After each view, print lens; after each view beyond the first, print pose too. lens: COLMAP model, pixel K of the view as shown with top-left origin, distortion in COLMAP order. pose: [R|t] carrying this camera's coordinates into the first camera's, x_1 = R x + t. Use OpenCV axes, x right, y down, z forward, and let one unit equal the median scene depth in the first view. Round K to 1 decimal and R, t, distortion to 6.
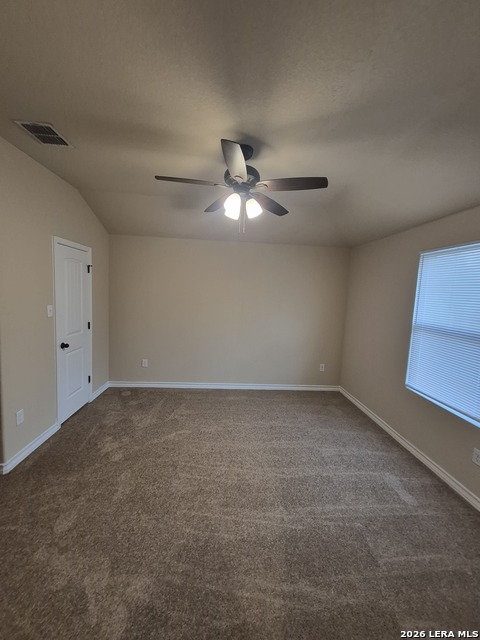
lens RADIAL K [[251.3, 0, 236.1], [0, 251.3, 314.4], [0, 0, 1]] dist [0.007868, 0.000122]
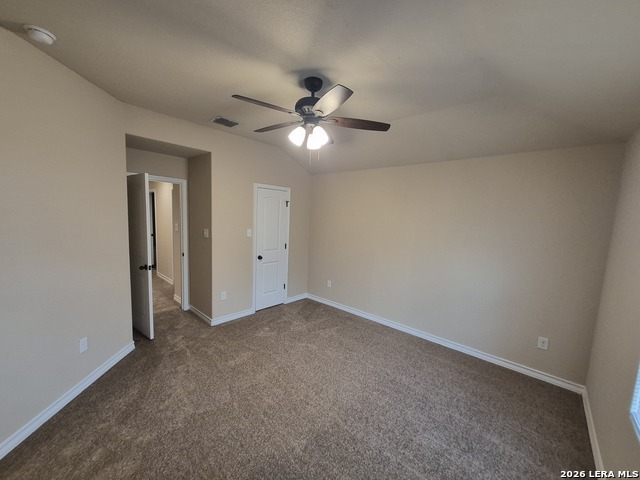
lens RADIAL K [[251.3, 0, 315.3], [0, 251.3, 243.1], [0, 0, 1]] dist [0.007868, 0.000122]
pose [[0.693291, 0.062953, -0.717902, 0.521262], [-0.074959, 0.997073, 0.015045, -0.003804], [0.716748, 0.043382, 0.695981, 0.199380]]
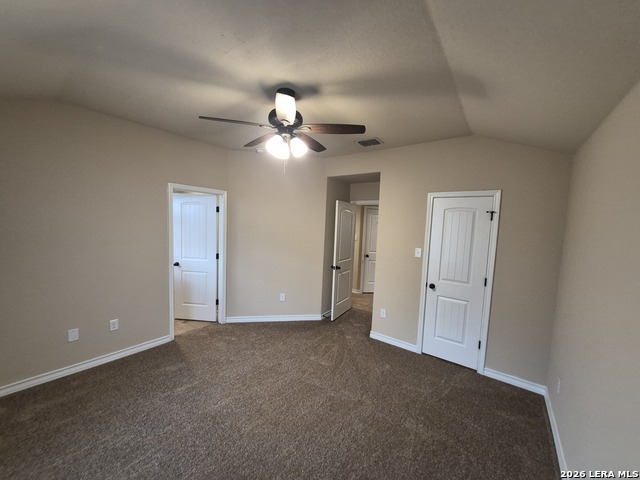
lens RADIAL K [[251.3, 0, 315.3], [0, 251.3, 243.1], [0, 0, 1]] dist [0.007868, 0.000122]
pose [[-0.641283, -0.024118, -0.766925, 0.478363], [-0.147057, 0.984841, 0.091994, -0.084831], [0.753081, 0.171776, -0.635108, 1.177551]]
